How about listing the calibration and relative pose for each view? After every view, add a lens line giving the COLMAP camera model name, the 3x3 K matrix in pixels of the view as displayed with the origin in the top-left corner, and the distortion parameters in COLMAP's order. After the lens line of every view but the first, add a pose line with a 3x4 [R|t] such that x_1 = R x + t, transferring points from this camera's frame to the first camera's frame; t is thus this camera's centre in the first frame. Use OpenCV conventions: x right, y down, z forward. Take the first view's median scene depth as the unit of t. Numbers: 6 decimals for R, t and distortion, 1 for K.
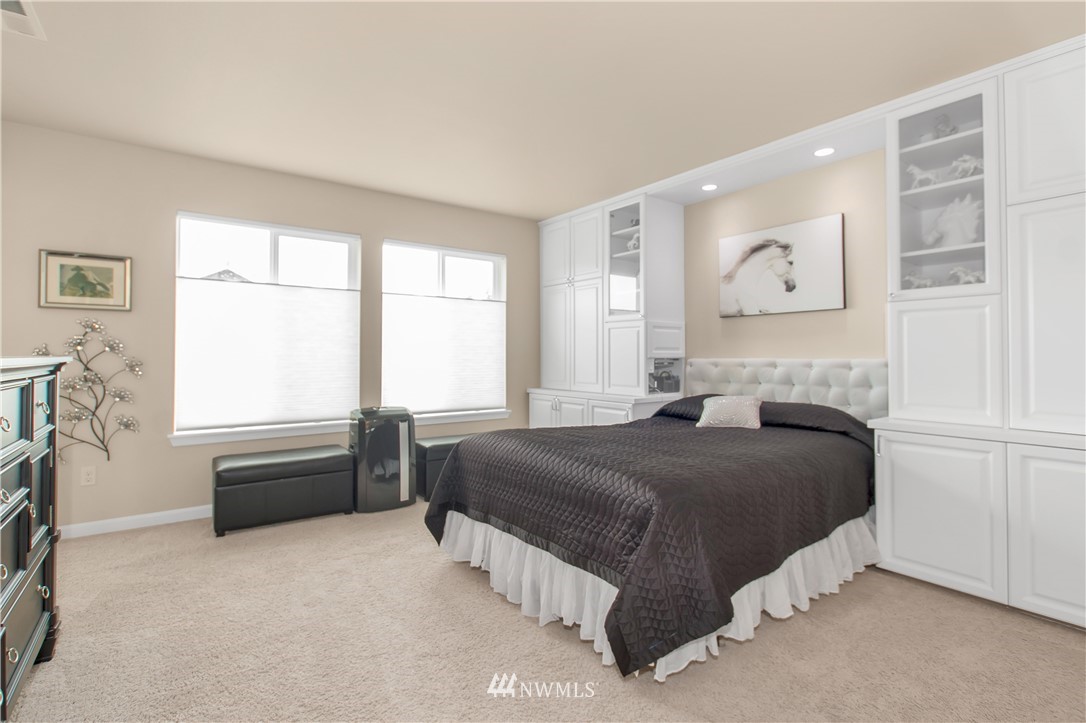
lens RADIAL K [[517.0, 0, 547.9], [0, 517.0, 347.4], [0, 0, 1]] dist [-0.002602, 0.000249]
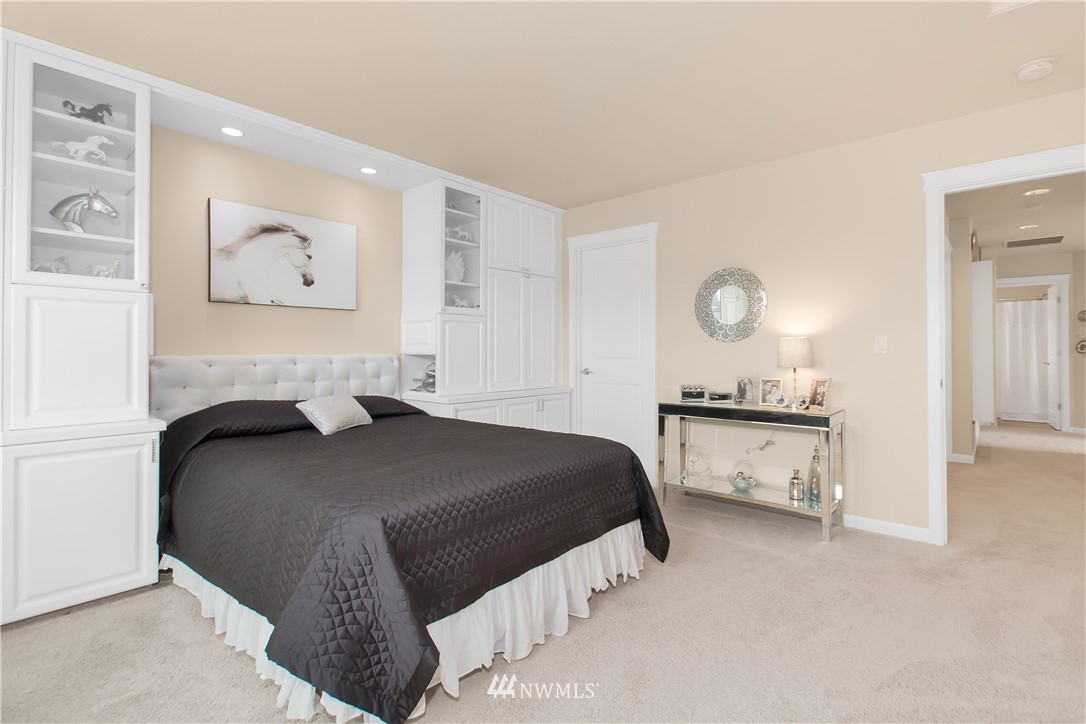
lens RADIAL K [[517.0, 0, 547.9], [0, 517.0, 347.9], [0, 0, 1]] dist [-0.002602, 0.000249]
pose [[-0.206871, 0.006876, 0.978344, -0.569459], [-0.016276, 0.999813, -0.010469, 0.011677], [-0.978233, -0.018089, -0.206720, 0.742992]]
